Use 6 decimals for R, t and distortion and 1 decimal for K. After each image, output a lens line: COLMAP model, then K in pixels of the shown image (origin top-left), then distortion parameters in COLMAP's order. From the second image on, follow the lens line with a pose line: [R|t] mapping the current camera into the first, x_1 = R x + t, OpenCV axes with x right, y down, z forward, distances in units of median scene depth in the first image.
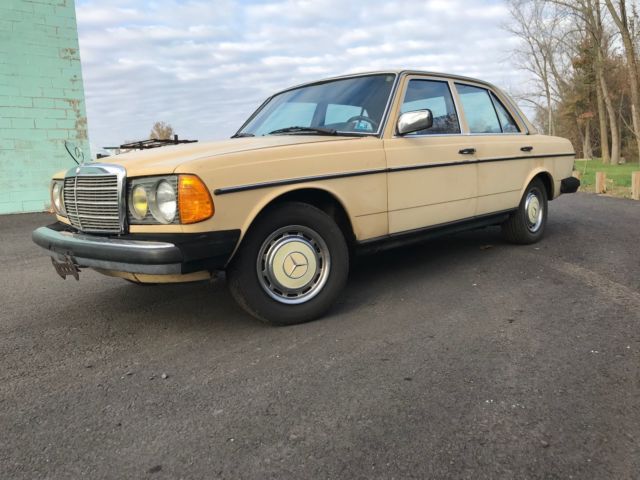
lens RADIAL K [[530.8, 0, 313.9], [0, 530.8, 242.9], [0, 0, 1]] dist [0.002867, -0.006572]
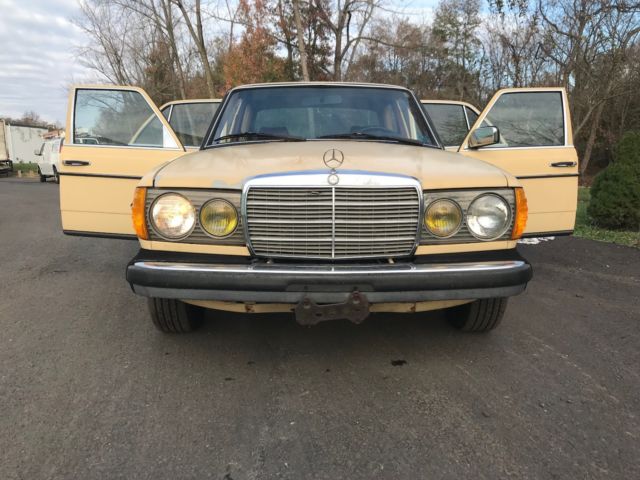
lens RADIAL K [[555.4, 0, 303.0], [0, 555.4, 242.5], [0, 0, 1]] dist [-0.005307, 0.097560]
pose [[0.733333, -0.069607, 0.676297, -1.068223], [0.066732, 0.997311, 0.030287, -0.077640], [-0.676586, 0.022920, 0.736006, 0.471900]]
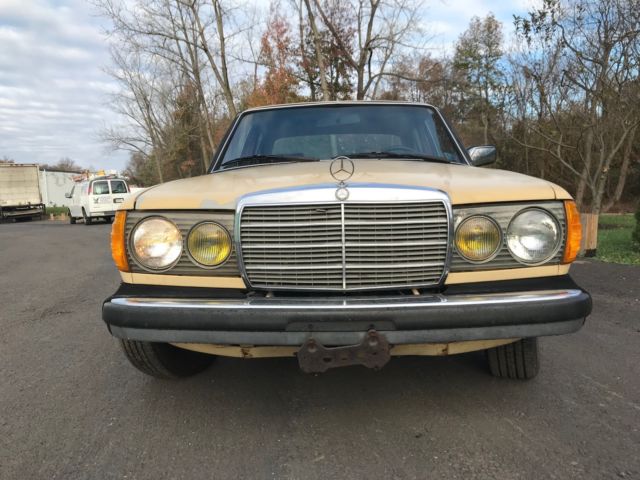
lens RADIAL K [[526.0, 0, 320.0], [0, 526.0, 240.0], [0, 0, 1]] dist [0.032591, -0.013498]
pose [[0.752351, -0.030420, 0.658059, -0.918414], [0.084480, 0.995140, -0.050583, -0.055857], [-0.653323, 0.093649, 0.751265, 0.583964]]
